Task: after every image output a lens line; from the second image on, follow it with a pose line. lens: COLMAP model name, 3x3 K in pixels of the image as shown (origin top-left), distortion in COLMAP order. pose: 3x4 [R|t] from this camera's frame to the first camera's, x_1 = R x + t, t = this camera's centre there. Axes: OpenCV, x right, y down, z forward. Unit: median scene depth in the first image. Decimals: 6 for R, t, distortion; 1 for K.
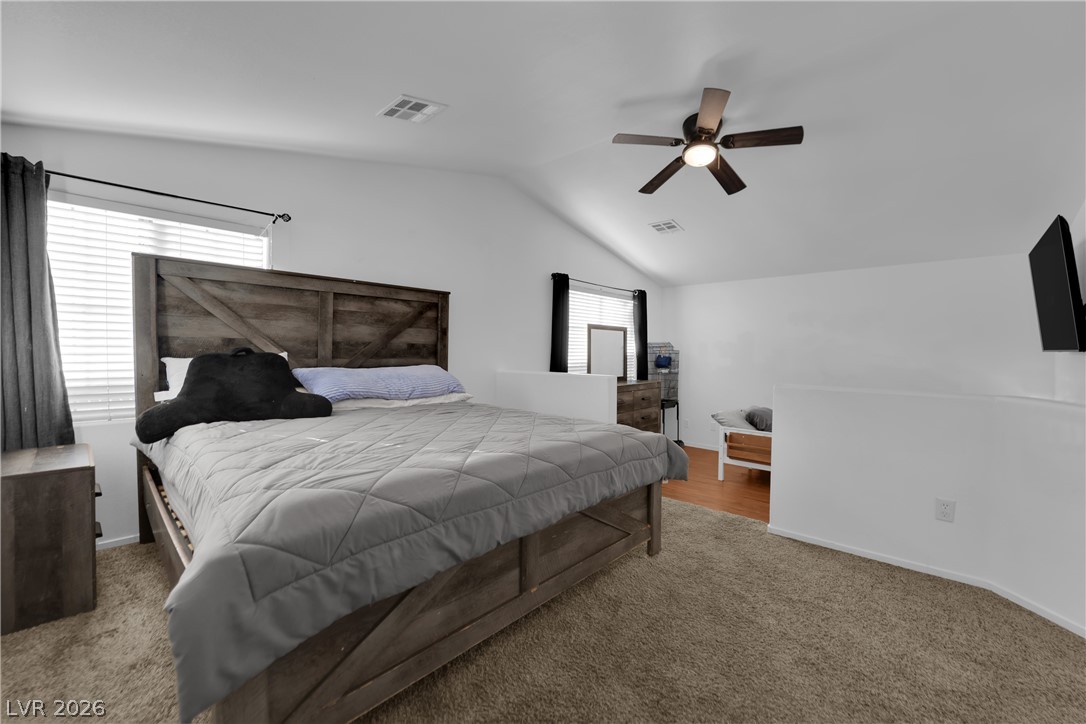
lens RADIAL K [[438.3, 0, 542.4], [0, 438.3, 363.7], [0, 0, 1]] dist [-0.010488, -0.003291]
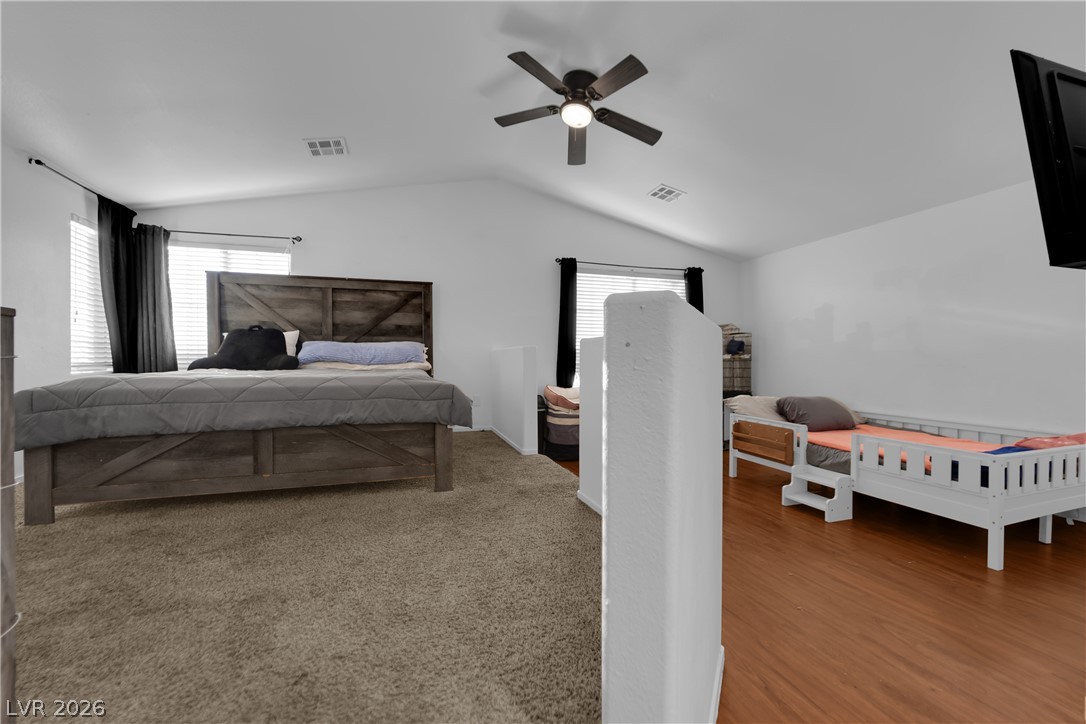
lens RADIAL K [[438.3, 0, 537.3], [0, 438.3, 363.1], [0, 0, 1]] dist [-0.010488, -0.003291]
pose [[0.872220, -0.005588, -0.489082, 0.751262], [-0.004948, 0.999783, -0.020247, 0.098479], [0.489089, 0.020080, 0.872003, 0.109597]]
